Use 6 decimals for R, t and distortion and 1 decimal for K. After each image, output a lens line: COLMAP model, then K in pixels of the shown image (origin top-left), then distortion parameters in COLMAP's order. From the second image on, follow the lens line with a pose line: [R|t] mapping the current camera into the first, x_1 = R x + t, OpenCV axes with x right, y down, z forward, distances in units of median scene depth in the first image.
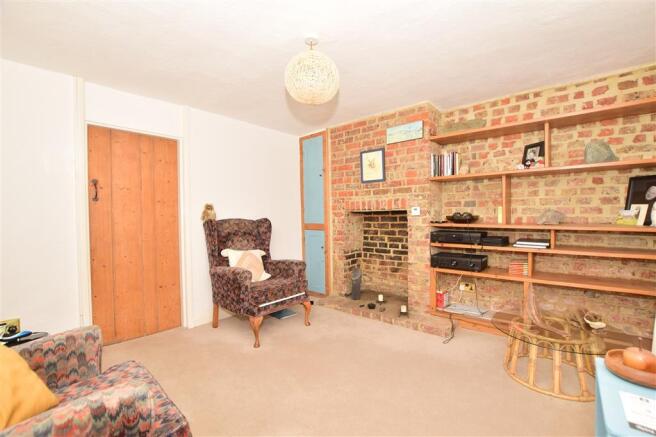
lens RADIAL K [[288.9, 0, 329.9], [0, 288.9, 222.1], [0, 0, 1]] dist [-0.028434, 0.001268]
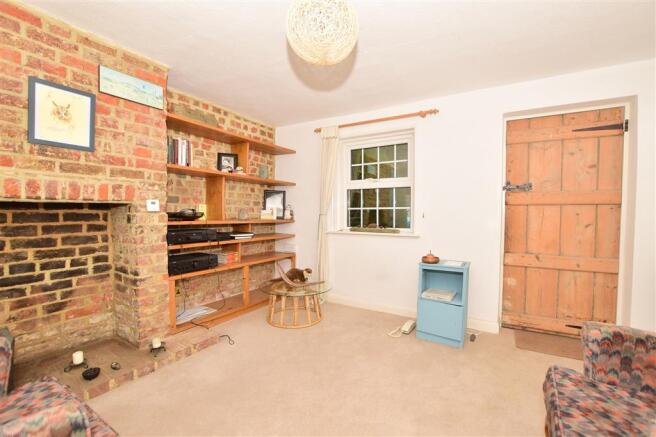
lens RADIAL K [[288.9, 0, 329.9], [0, 288.9, 222.1], [0, 0, 1]] dist [-0.028434, 0.001268]
pose [[-0.166462, -0.020581, 0.985833, -0.474971], [0.020960, 0.999482, 0.024405, -0.004023], [-0.985825, 0.024725, -0.165944, 0.651658]]
